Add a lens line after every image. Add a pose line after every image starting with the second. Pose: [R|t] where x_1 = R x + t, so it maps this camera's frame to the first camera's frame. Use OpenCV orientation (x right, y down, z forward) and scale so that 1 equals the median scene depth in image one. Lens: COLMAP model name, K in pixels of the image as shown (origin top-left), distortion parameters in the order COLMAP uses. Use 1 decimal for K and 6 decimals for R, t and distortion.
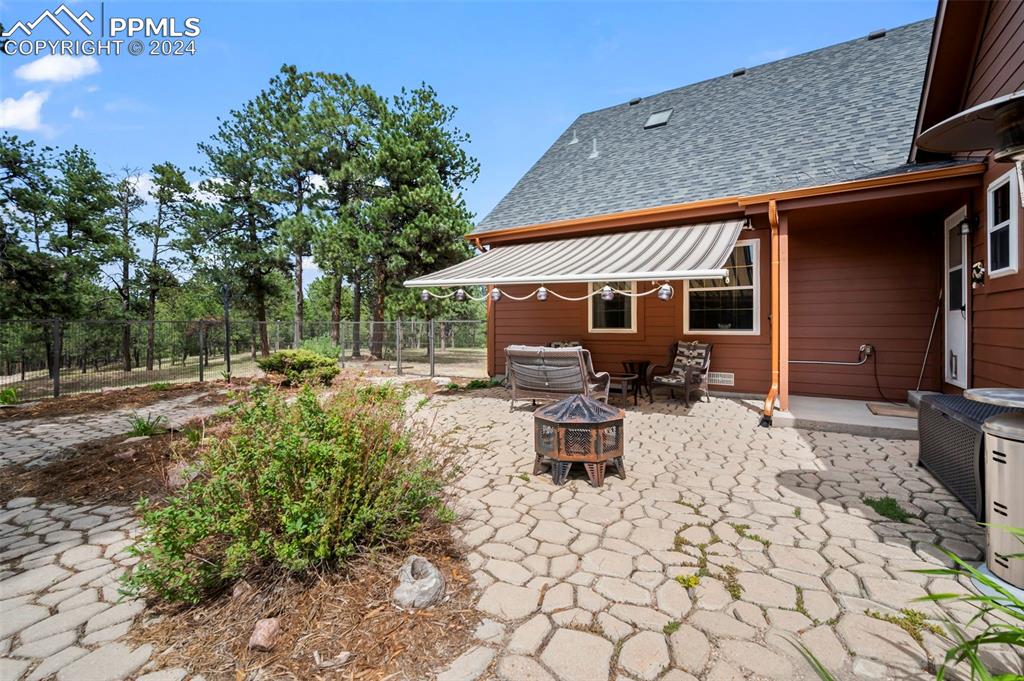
lens RADIAL K [[413.2, 0, 513.5], [0, 413.2, 329.8], [0, 0, 1]] dist [-0.002032, 0.001498]
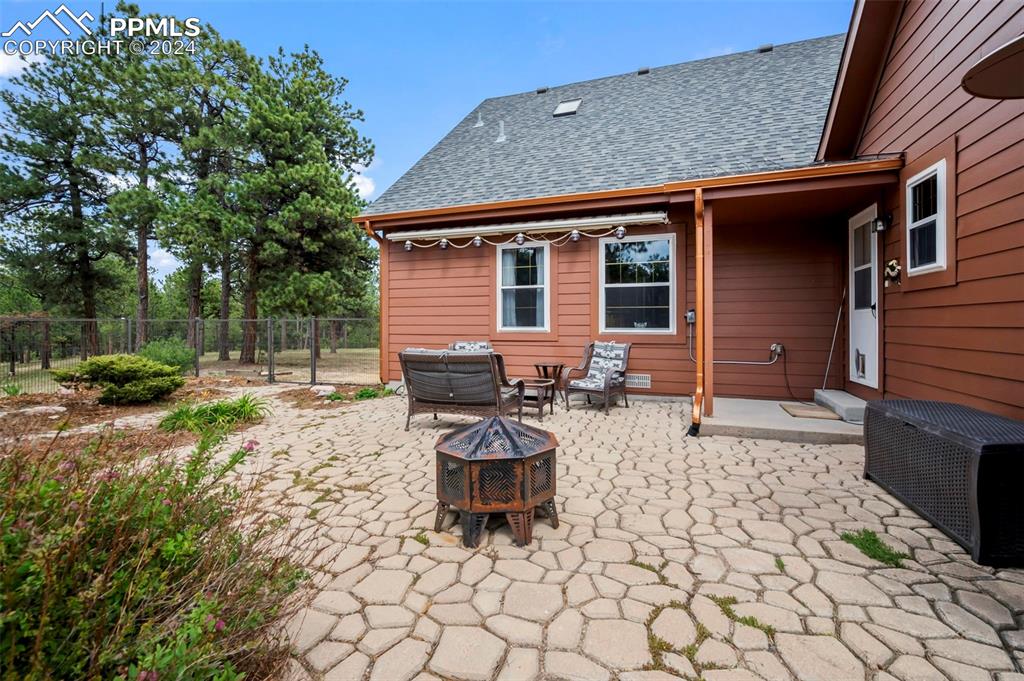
lens RADIAL K [[413.2, 0, 510.4], [0, 413.2, 327.0], [0, 0, 1]] dist [-0.002032, 0.001498]
pose [[0.973697, -0.000589, 0.227847, 0.006927], [0.001511, 0.999991, -0.003871, -0.000848], [-0.227843, 0.004114, 0.973689, 0.146589]]
